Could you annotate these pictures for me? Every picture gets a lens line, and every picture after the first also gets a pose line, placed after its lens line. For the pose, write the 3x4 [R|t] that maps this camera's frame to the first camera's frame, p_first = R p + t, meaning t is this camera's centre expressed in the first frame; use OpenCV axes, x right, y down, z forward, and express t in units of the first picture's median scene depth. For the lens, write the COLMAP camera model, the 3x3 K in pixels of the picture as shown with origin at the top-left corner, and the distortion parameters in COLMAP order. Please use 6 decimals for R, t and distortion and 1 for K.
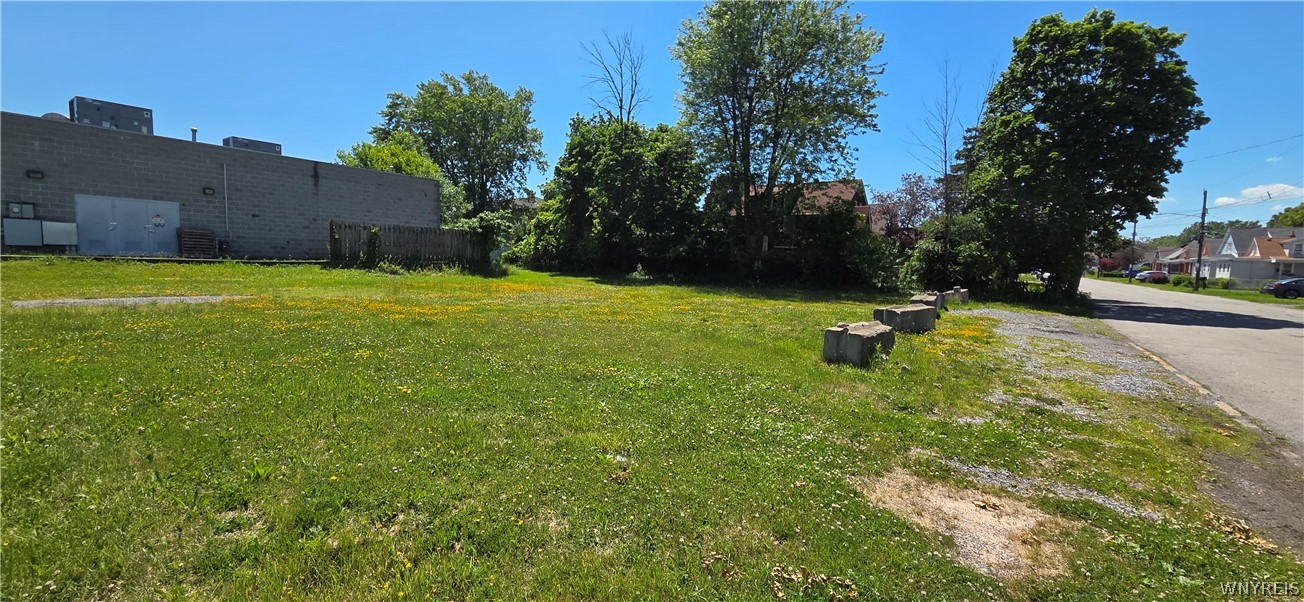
lens RADIAL K [[525.7, 0, 646.4], [0, 525.7, 311.2], [0, 0, 1]] dist [-0.001417, -0.000163]
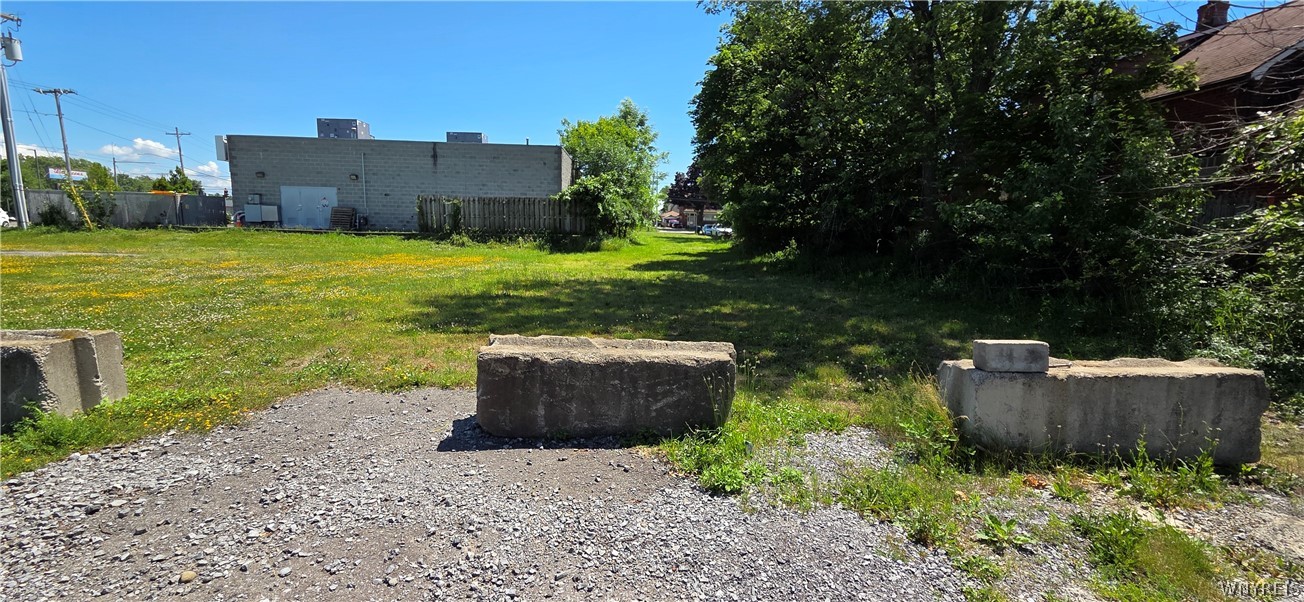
lens RADIAL K [[525.7, 0, 646.4], [0, 525.7, 311.2], [0, 0, 1]] dist [-0.001417, -0.000163]
pose [[0.620950, 0.103592, -0.776974, 0.416623], [-0.081867, 0.994378, 0.067150, -0.035225], [0.779563, 0.021912, 0.625941, 0.524920]]
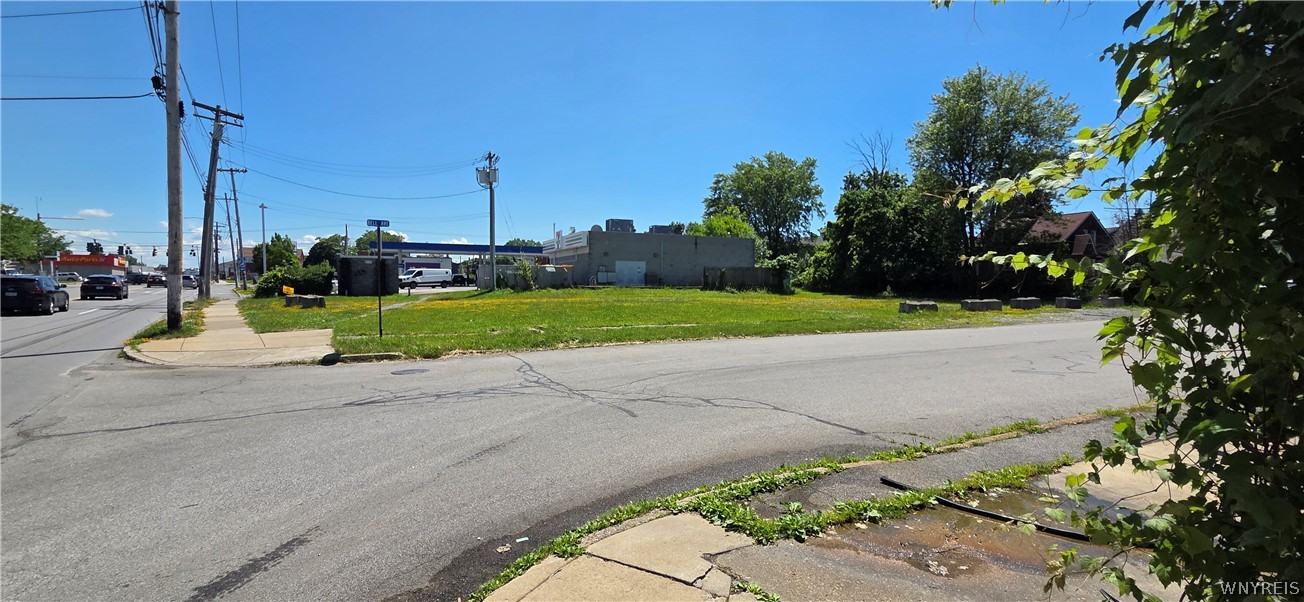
lens RADIAL K [[525.7, 0, 646.4], [0, 525.7, 311.2], [0, 0, 1]] dist [-0.001417, -0.000163]
pose [[0.861959, 0.002148, -0.506973, 0.157984], [-0.028877, 0.998576, -0.044866, 0.067773], [0.506155, 0.053312, 0.860793, -0.597455]]
